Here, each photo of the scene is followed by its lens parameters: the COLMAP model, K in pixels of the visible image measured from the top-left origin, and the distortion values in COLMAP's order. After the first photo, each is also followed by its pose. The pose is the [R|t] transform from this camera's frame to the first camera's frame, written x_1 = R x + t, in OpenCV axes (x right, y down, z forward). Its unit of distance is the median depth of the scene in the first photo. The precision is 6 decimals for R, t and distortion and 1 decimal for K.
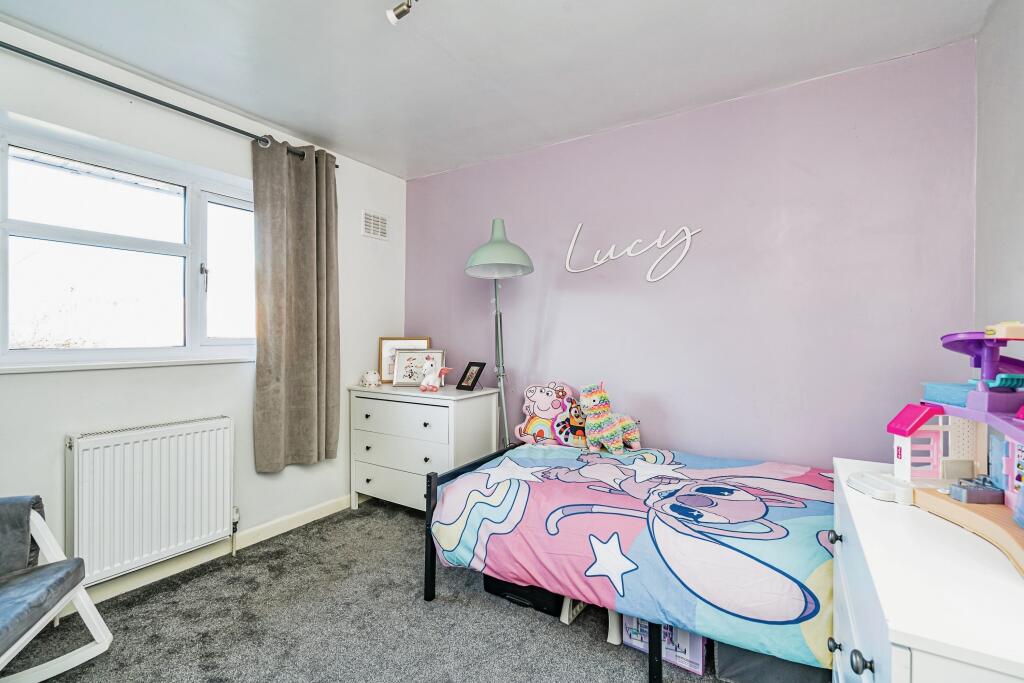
lens RADIAL K [[461.9, 0, 505.7], [0, 461.9, 339.8], [0, 0, 1]] dist [-0.005409, 0.001522]
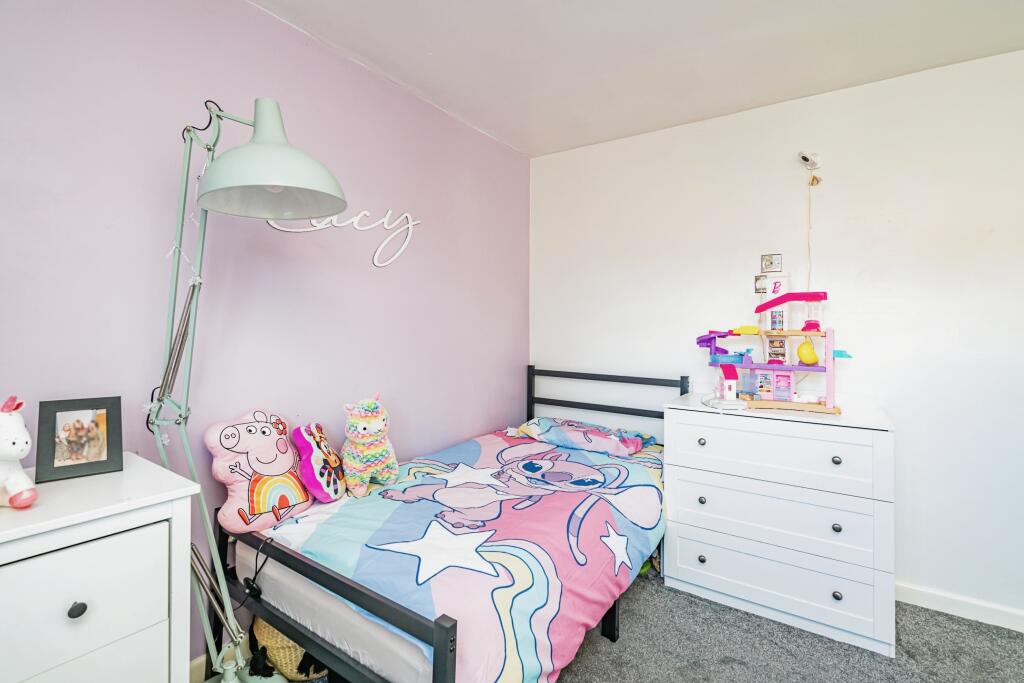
lens RADIAL K [[461.9, 0, 506.3], [0, 461.9, 332.9], [0, 0, 1]] dist [-0.005409, 0.001522]
pose [[0.050436, -0.004850, 0.998716, -0.626875], [0.003229, 0.999984, 0.004693, -0.011685], [-0.998722, 0.002988, 0.050451, 0.902374]]
